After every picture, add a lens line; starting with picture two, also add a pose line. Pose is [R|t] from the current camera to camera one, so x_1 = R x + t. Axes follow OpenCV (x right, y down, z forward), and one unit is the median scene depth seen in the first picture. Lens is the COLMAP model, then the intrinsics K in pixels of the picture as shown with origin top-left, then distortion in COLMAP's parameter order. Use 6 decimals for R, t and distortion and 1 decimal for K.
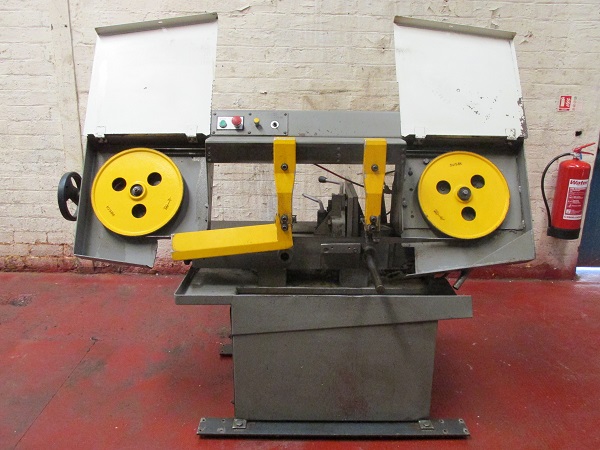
lens RADIAL K [[496.6, 0, 300.0], [0, 496.6, 225.0], [0, 0, 1]] dist [-0.030703, 0.004617]
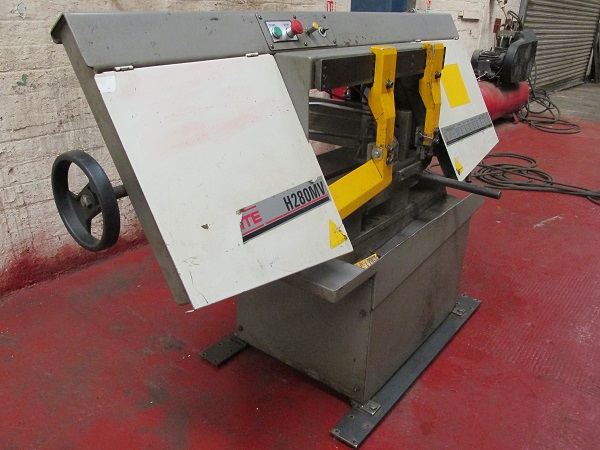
lens RADIAL K [[496.6, 0, 300.0], [0, 496.6, 225.0], [0, 0, 1]] dist [-0.030703, 0.004617]
pose [[0.619003, -0.313086, 0.720286, -0.630504], [0.199407, 0.949707, 0.241441, -0.103151], [-0.759652, -0.005822, 0.650303, 0.496159]]
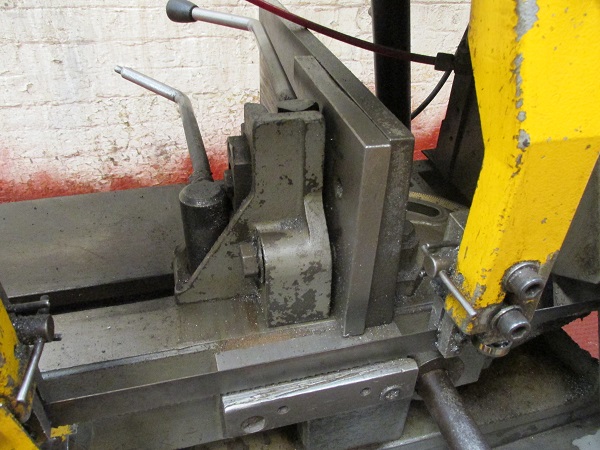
lens RADIAL K [[496.6, 0, 300.0], [0, 496.6, 225.0], [0, 0, 1]] dist [-0.030703, 0.004617]
pose [[0.963670, -0.134799, 0.230586, 0.031639], [0.046664, 0.934997, 0.351573, -0.079293], [-0.262989, -0.328040, 0.907318, 0.745834]]
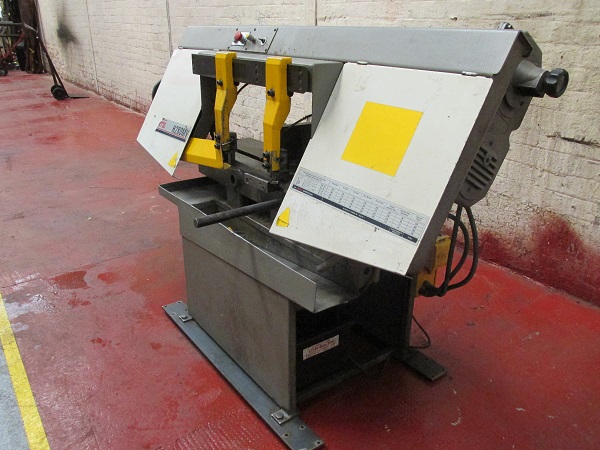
lens RADIAL K [[496.6, 0, 300.0], [0, 496.6, 225.0], [0, 0, 1]] dist [-0.030703, 0.004617]
pose [[0.597369, 0.296358, -0.745199, 0.719589], [-0.221152, 0.954061, 0.202139, -0.069210], [0.770871, 0.044051, 0.635467, 0.433776]]
